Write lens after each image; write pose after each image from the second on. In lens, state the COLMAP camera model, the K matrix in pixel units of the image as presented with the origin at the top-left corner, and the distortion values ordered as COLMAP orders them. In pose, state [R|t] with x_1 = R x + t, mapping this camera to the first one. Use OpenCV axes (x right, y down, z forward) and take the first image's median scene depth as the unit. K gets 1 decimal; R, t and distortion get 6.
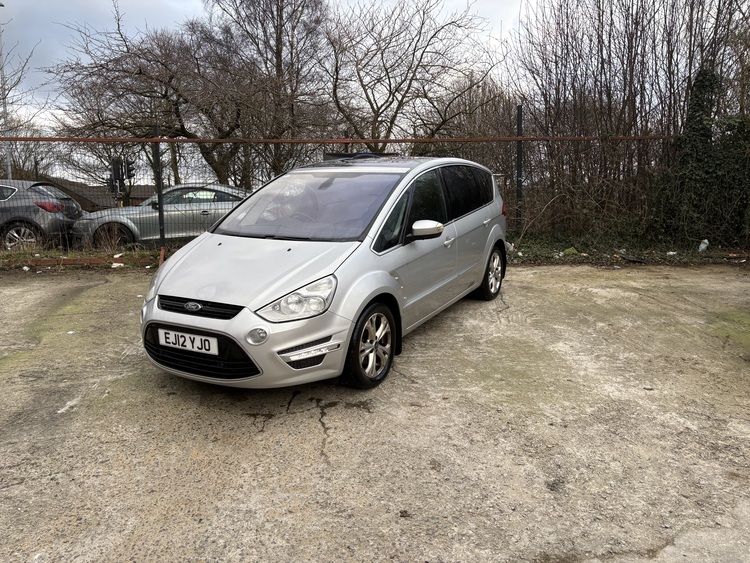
lens RADIAL K [[568.7, 0, 378.0], [0, 568.7, 283.7], [0, 0, 1]] dist [0.049859, -0.054213]
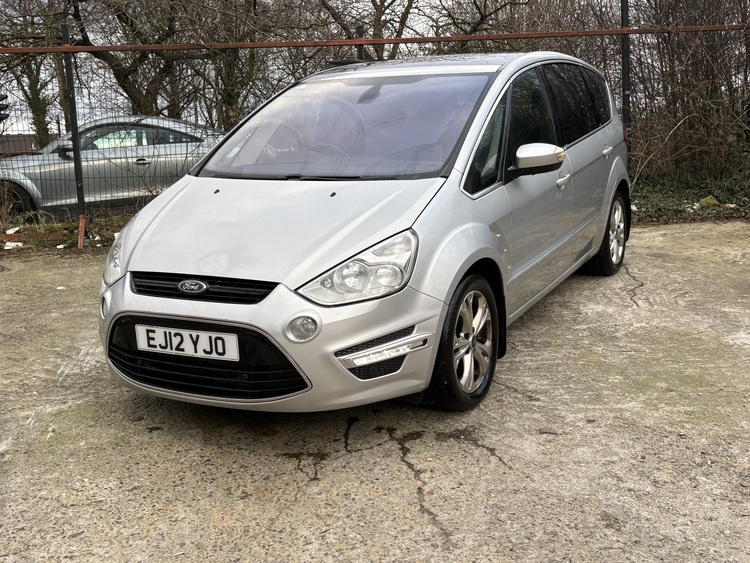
lens RADIAL K [[857.5, 0, 374.0], [0, 857.5, 279.0], [0, 0, 1]] dist [0.027236, 0.000000]
pose [[0.999314, -0.034218, 0.014184, -0.124130], [0.034192, 0.999413, 0.002029, 0.033087], [-0.014245, -0.001542, 0.999897, 0.050303]]
